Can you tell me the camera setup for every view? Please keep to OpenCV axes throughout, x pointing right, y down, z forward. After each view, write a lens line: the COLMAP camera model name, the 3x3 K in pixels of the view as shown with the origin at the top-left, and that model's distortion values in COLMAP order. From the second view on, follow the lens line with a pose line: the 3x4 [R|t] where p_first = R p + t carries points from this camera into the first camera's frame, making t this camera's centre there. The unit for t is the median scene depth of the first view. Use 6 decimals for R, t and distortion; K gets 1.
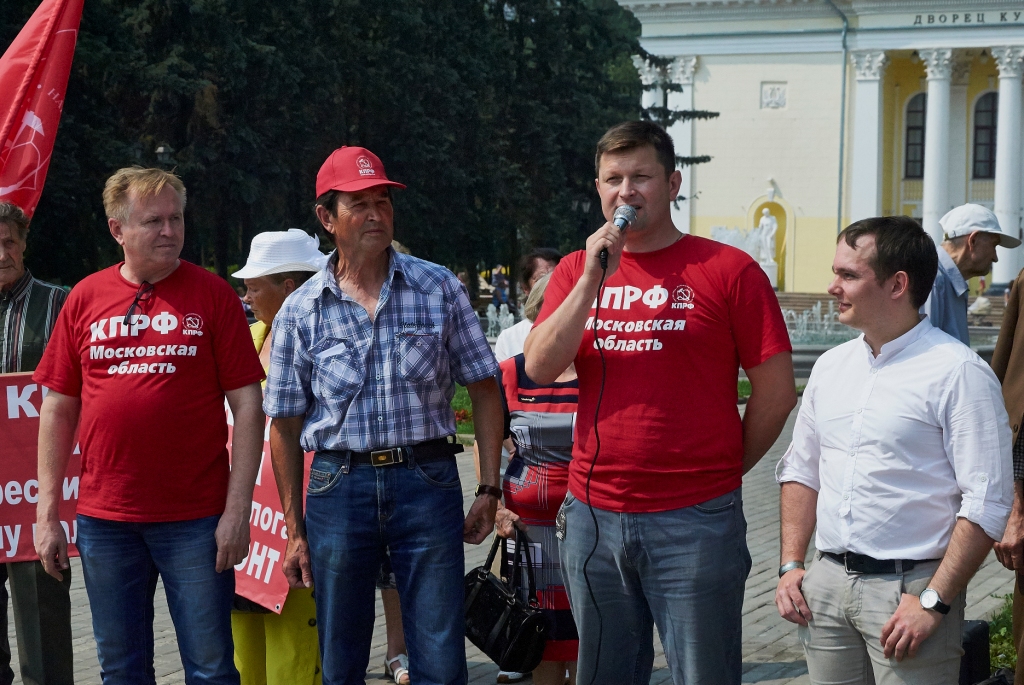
lens RADIAL K [[2139.7, 0, 512.0], [0, 2139.7, 342.5], [0, 0, 1]] dist [-0.038485, 0.117291]
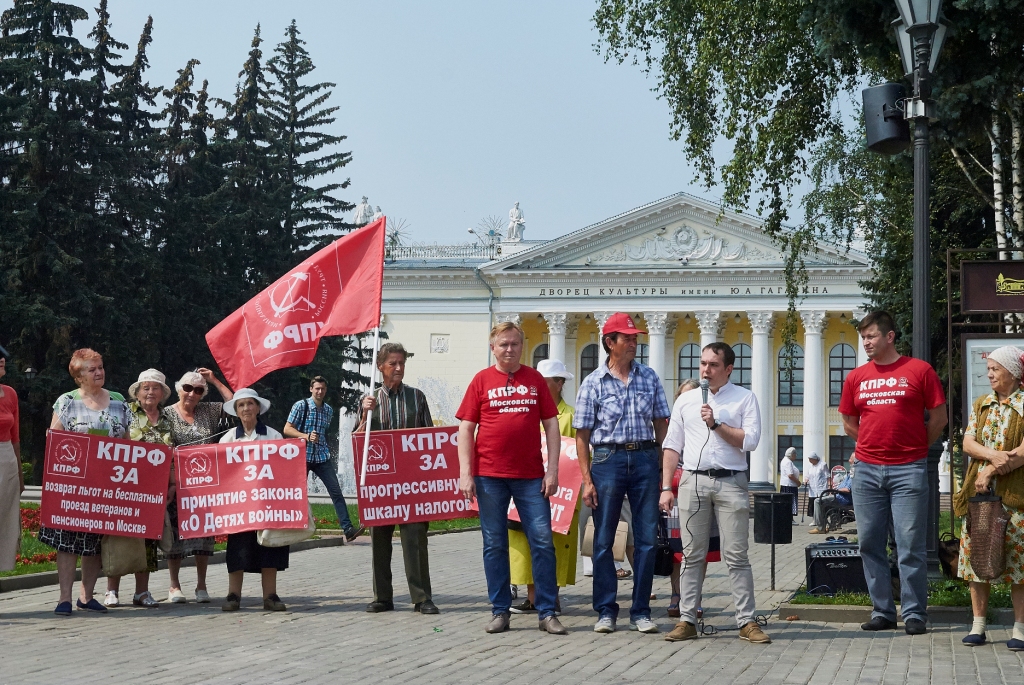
lens RADIAL K [[1602.1, 0, 512.0], [0, 1602.1, 342.5], [0, 0, 1]] dist [-0.059987, 0.012626]
pose [[0.983019, 0.019882, 0.182423, -0.506630], [0.001614, 0.993138, -0.116938, 0.134013], [-0.183496, 0.115247, 0.976241, -0.630640]]
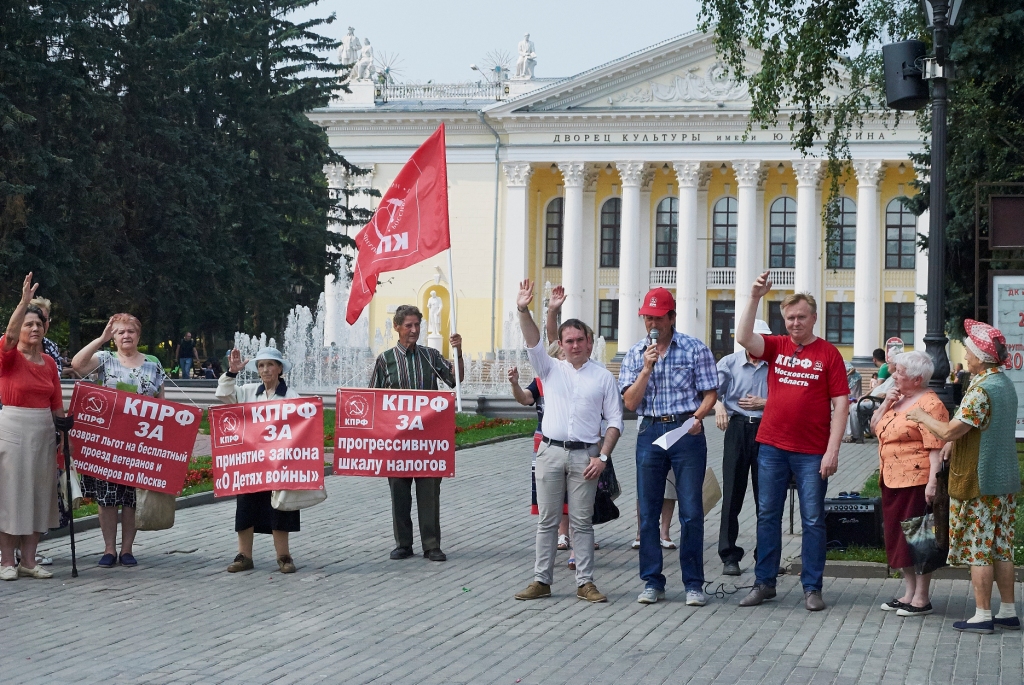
lens RADIAL K [[1859.7, 0, 512.0], [0, 1859.7, 342.5], [0, 0, 1]] dist [-0.056425, 0.114905]
pose [[0.983915, 0.001461, 0.178634, -0.588166], [0.004487, 0.999449, -0.032885, 0.034306], [-0.178583, 0.033158, 0.983366, -0.983051]]
